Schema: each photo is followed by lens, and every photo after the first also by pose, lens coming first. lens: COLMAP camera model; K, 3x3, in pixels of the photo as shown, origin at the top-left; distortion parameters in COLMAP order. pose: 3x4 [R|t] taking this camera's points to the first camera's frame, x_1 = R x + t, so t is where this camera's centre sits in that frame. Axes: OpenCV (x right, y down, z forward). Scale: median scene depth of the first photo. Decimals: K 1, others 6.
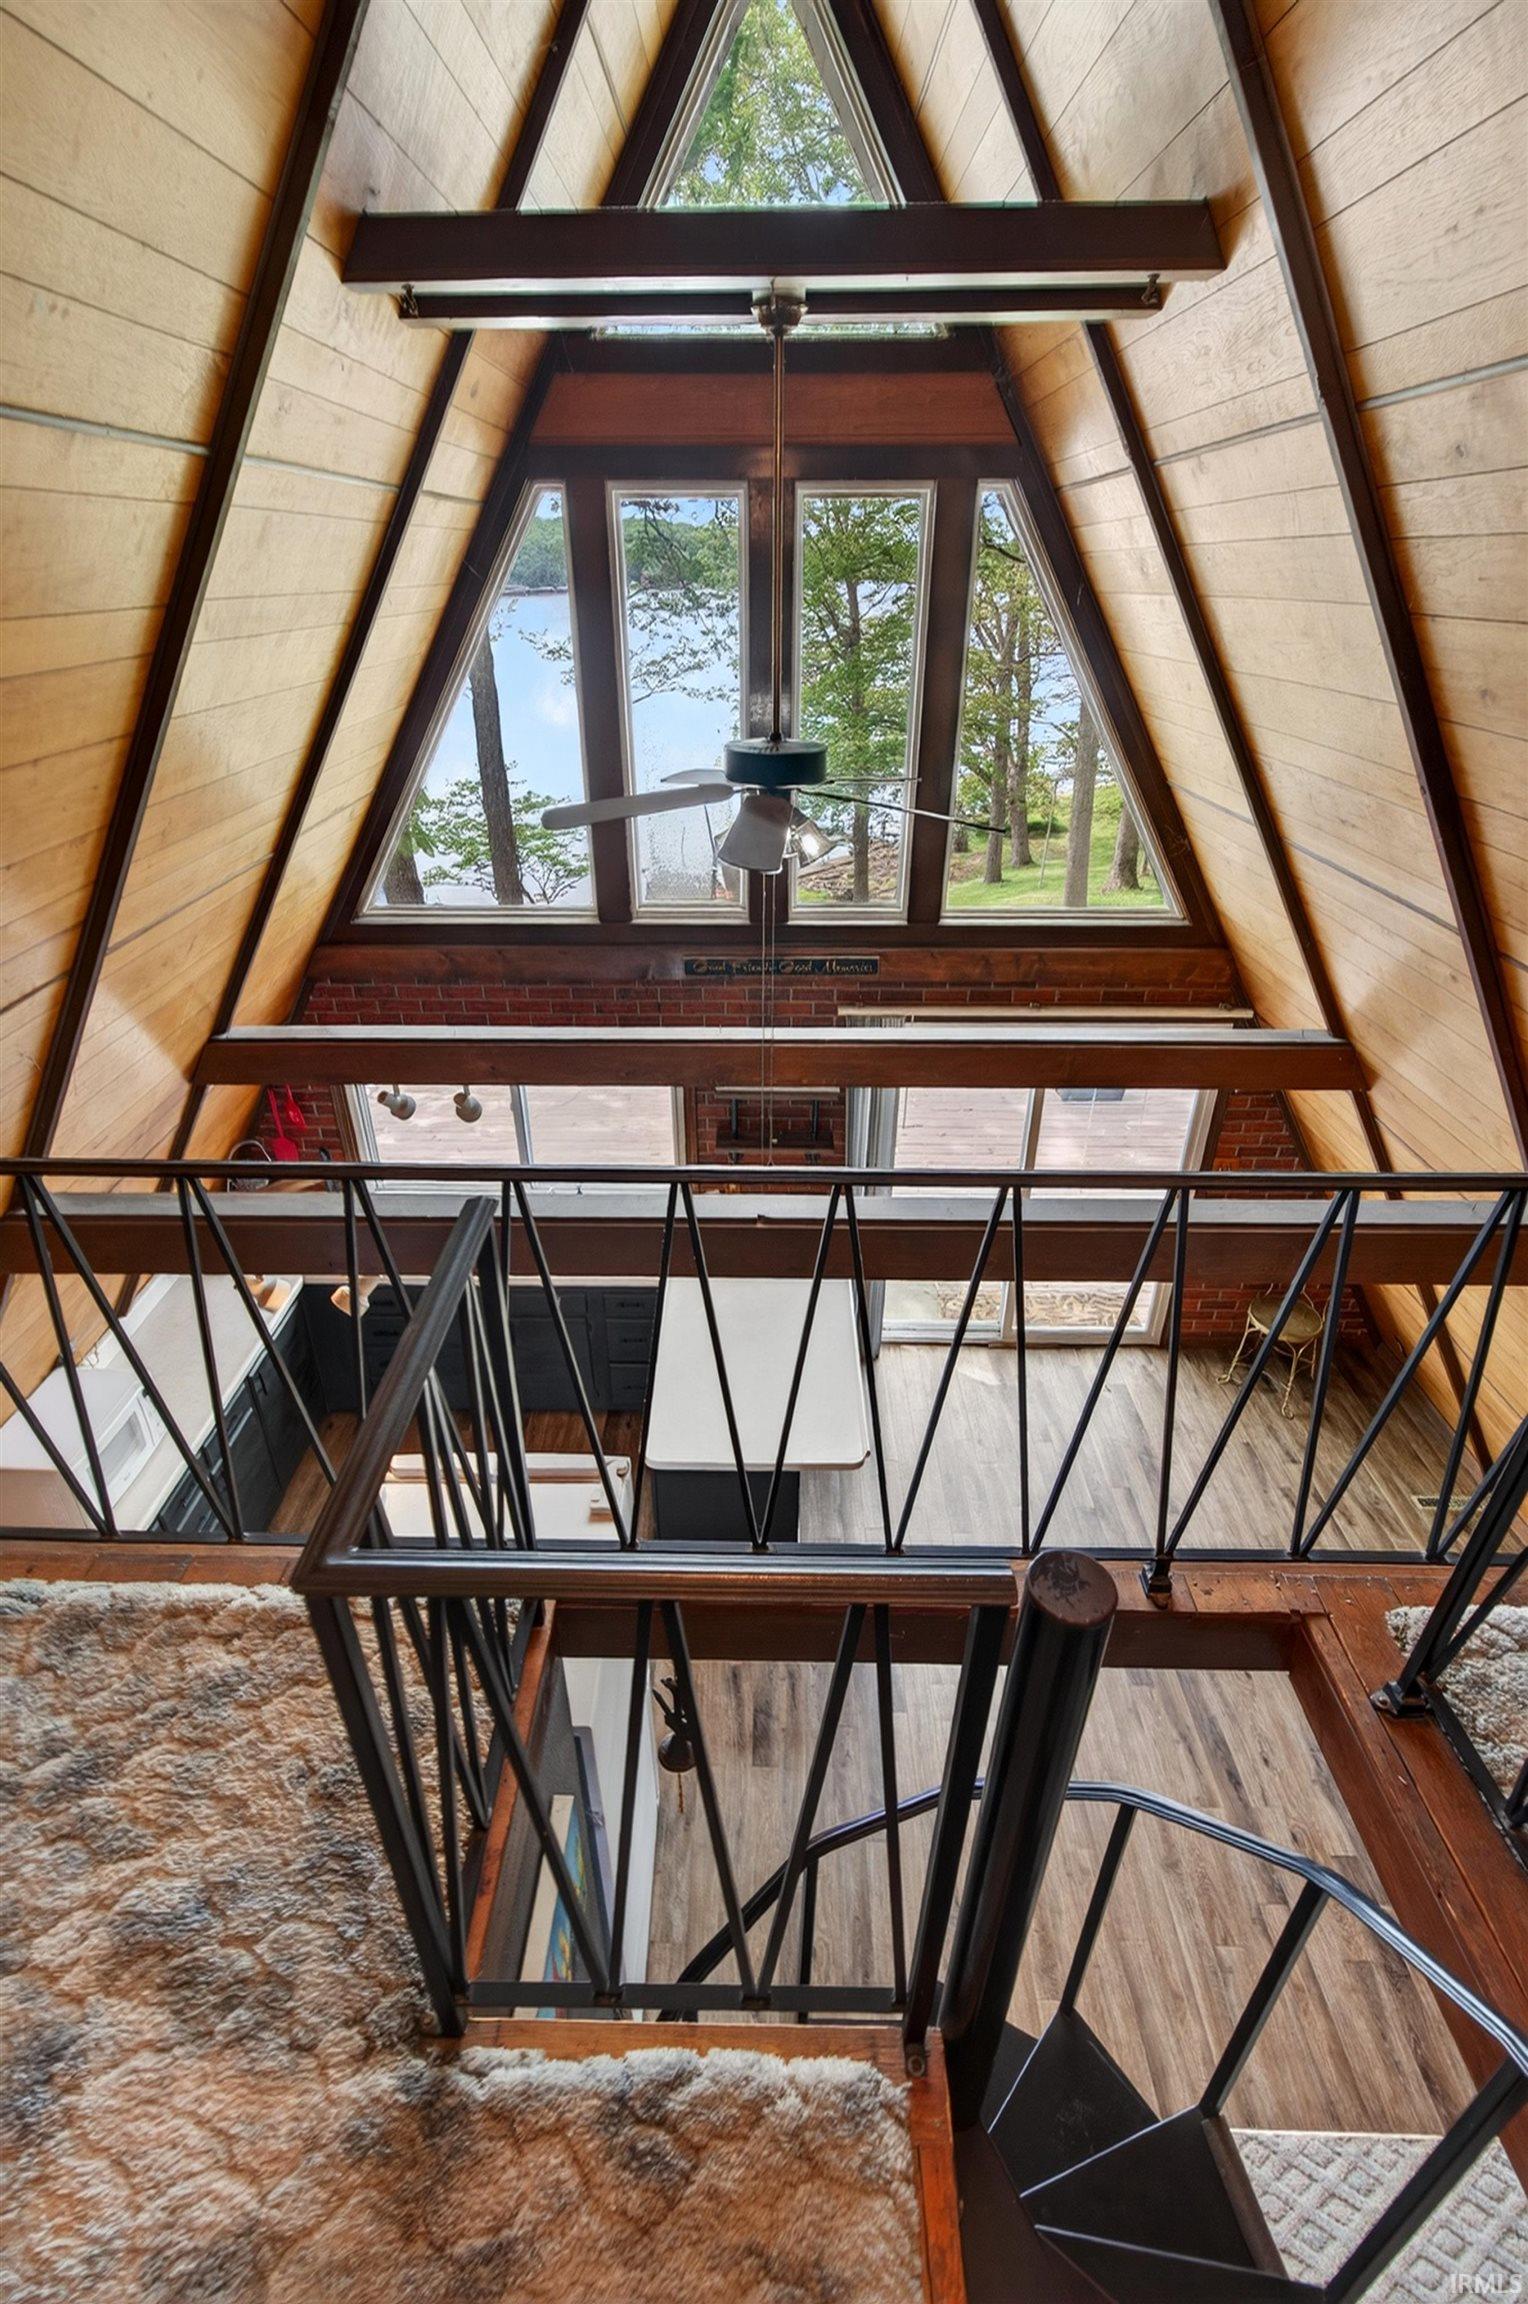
lens RADIAL K [[1044.7, 0, 750.6], [0, 1044.7, 1142.6], [0, 0, 1]] dist [-0.000277, 0.000474]
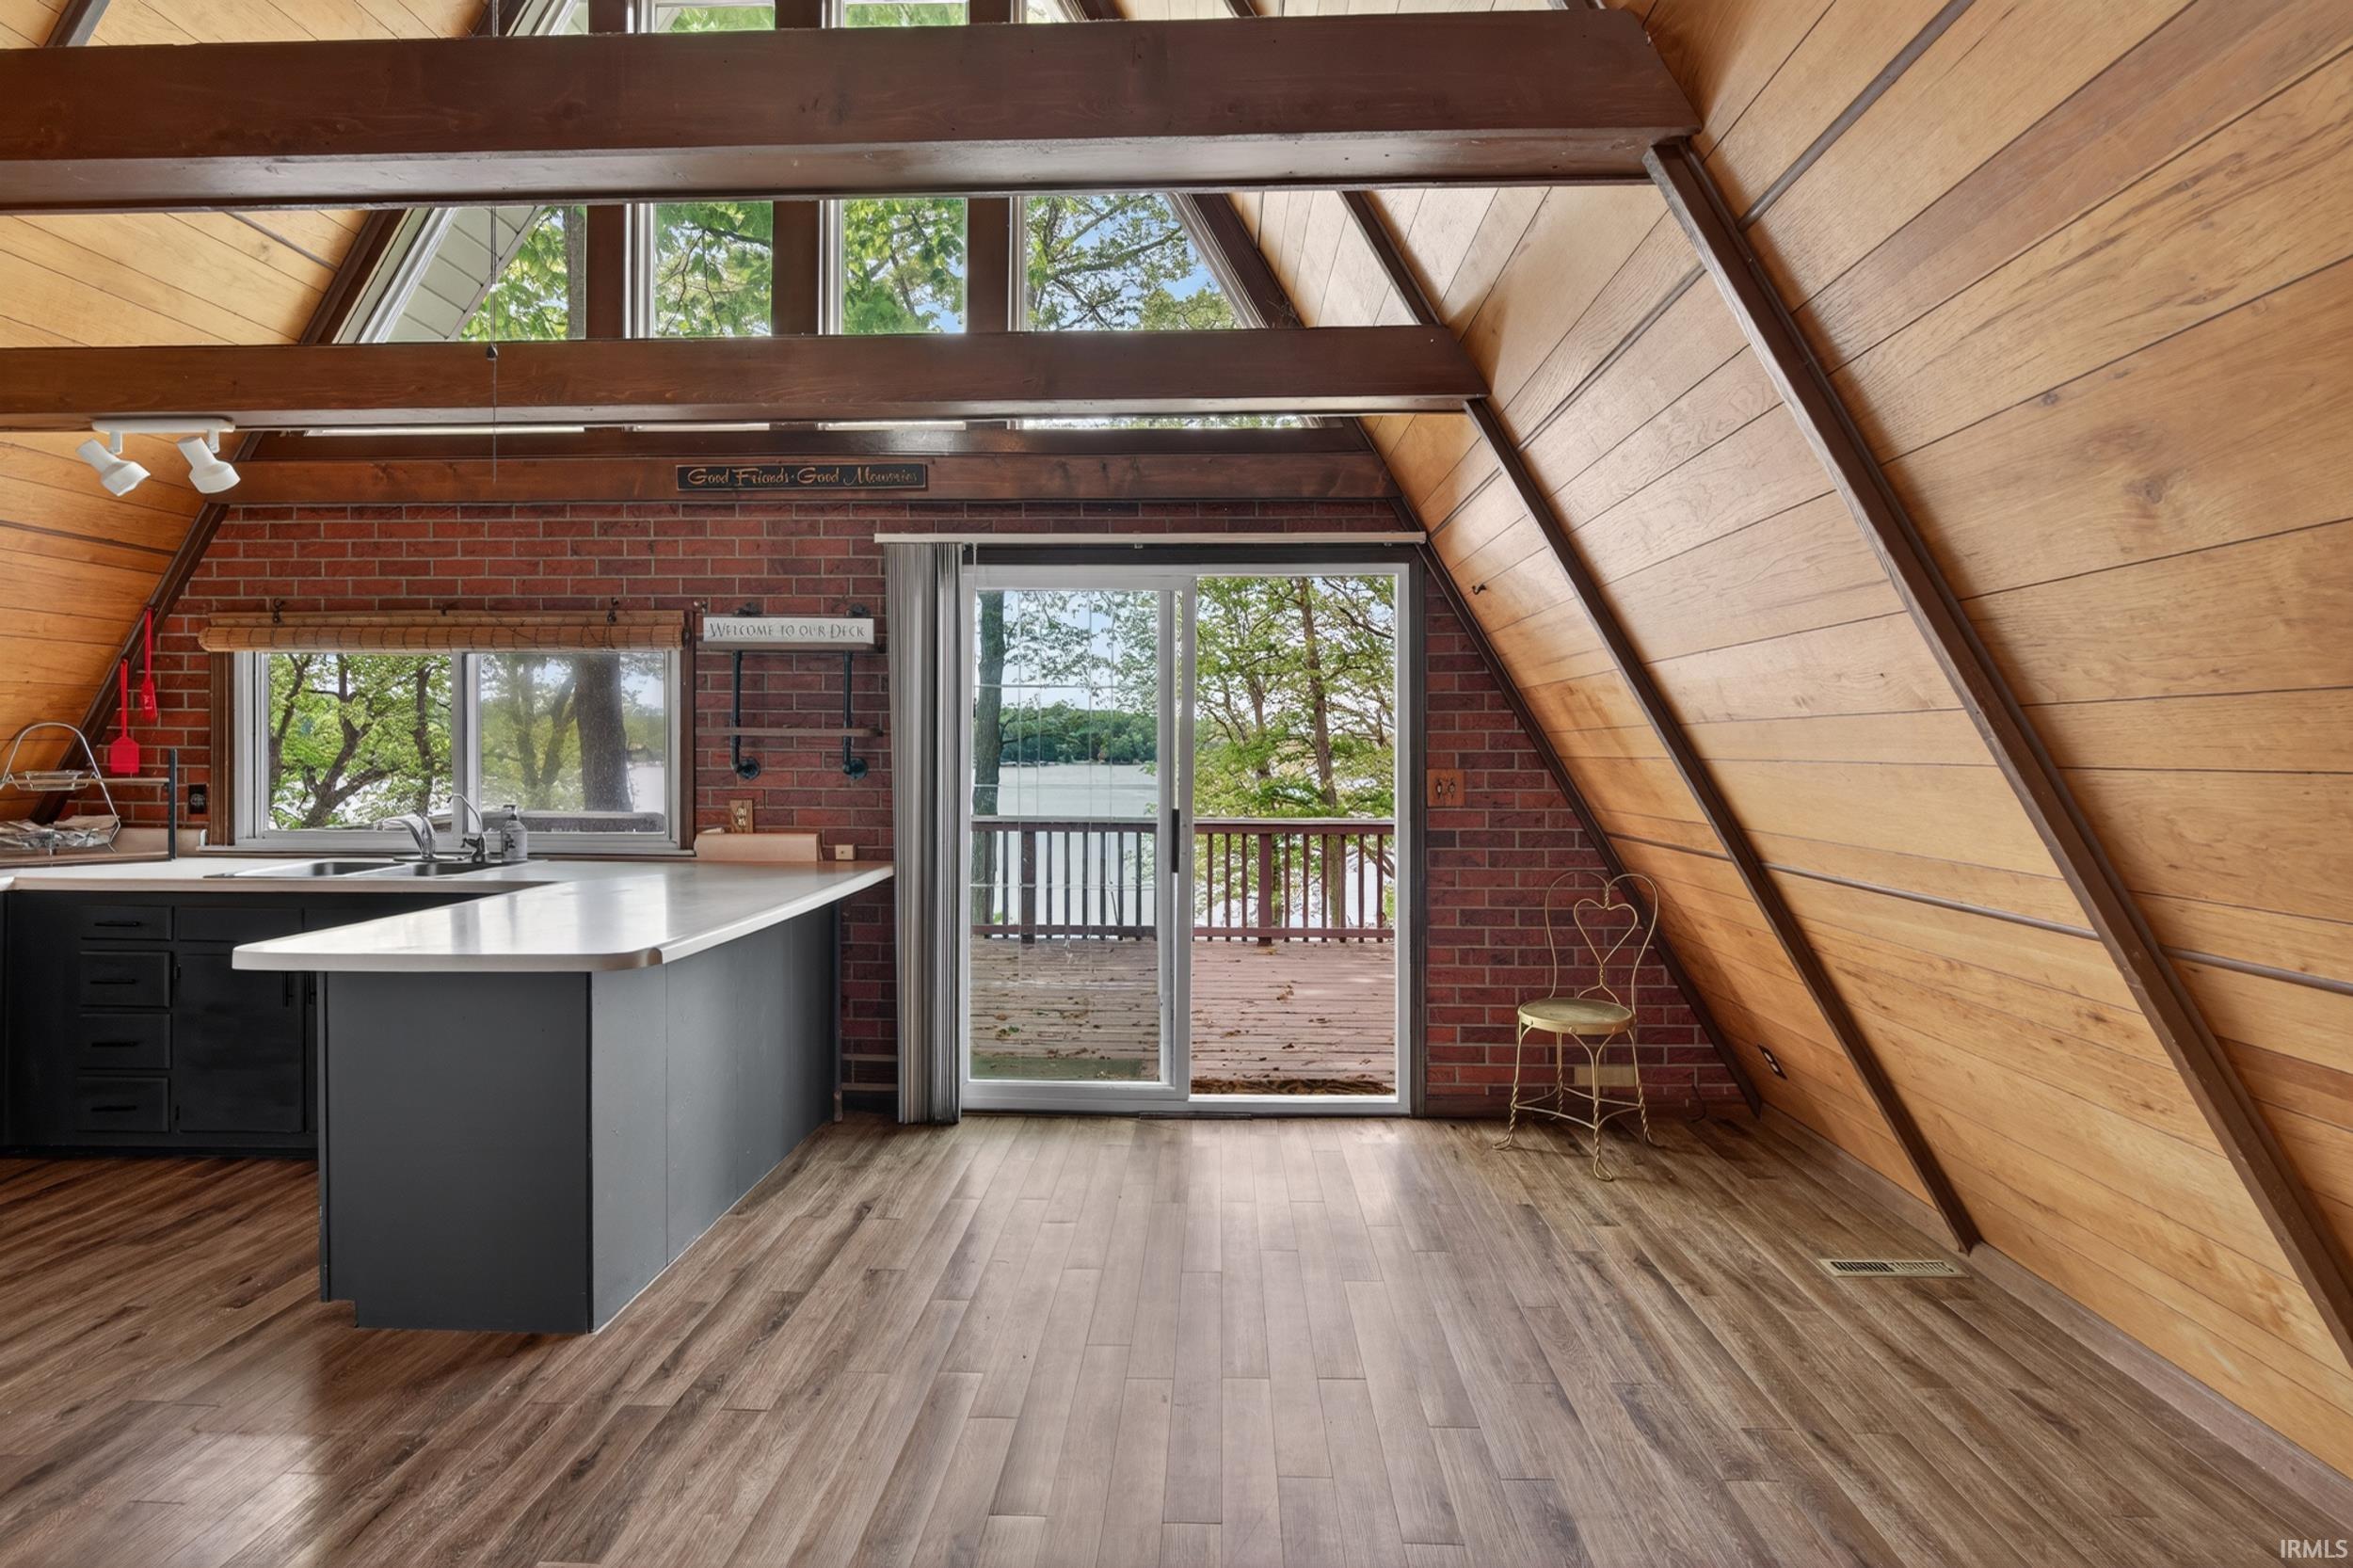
lens RADIAL K [[1097.8, 0, 1184.2], [0, 1097.8, 748.2], [0, 0, 1]] dist [-0.003251, 0.000487]
pose [[0.999869, 0.004606, -0.015490, 0.326344], [-0.011570, 0.873228, -0.487174, 0.398873], [0.011282, 0.487290, 0.873167, 0.393609]]
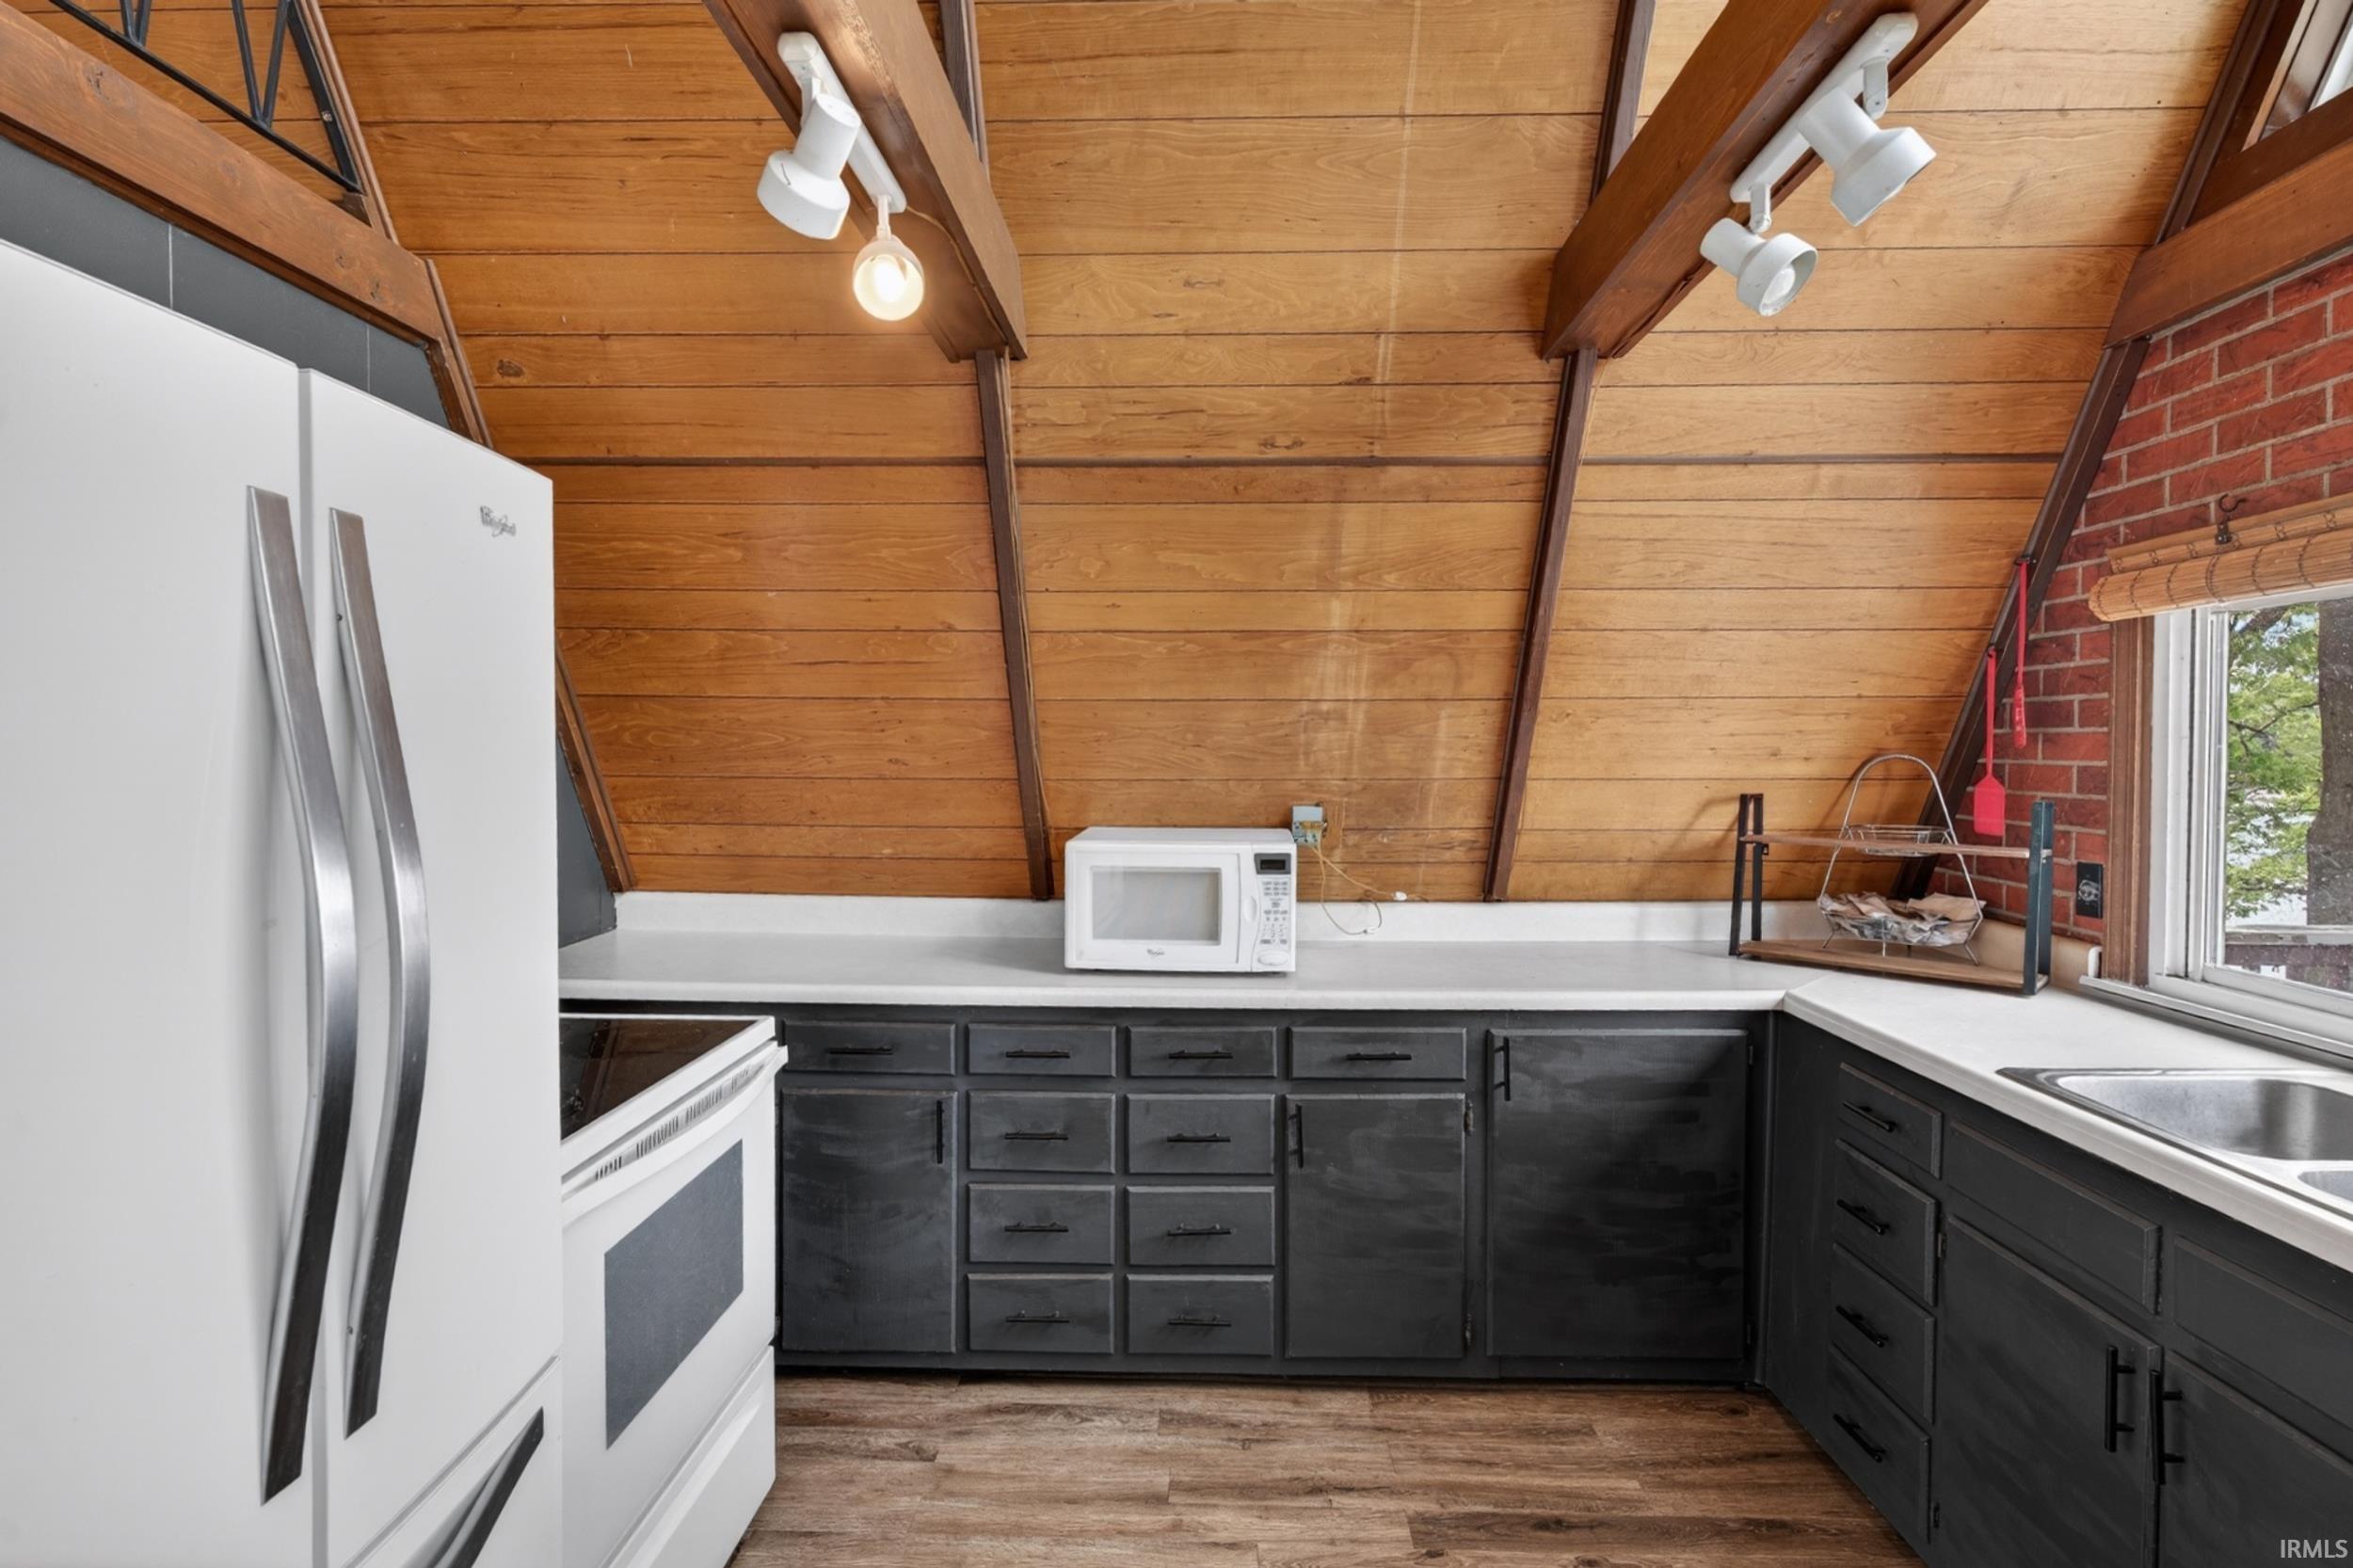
lens RADIAL K [[1120.1, 0, 1185.5], [0, 1120.1, 771.2], [0, 0, 1]] dist [-0.001449, -0.000261]
pose [[-0.007887, 0.020726, -0.999754, 0.035647], [-0.491375, 0.870672, 0.021927, 0.166725], [0.870912, 0.491427, 0.003317, 0.776353]]
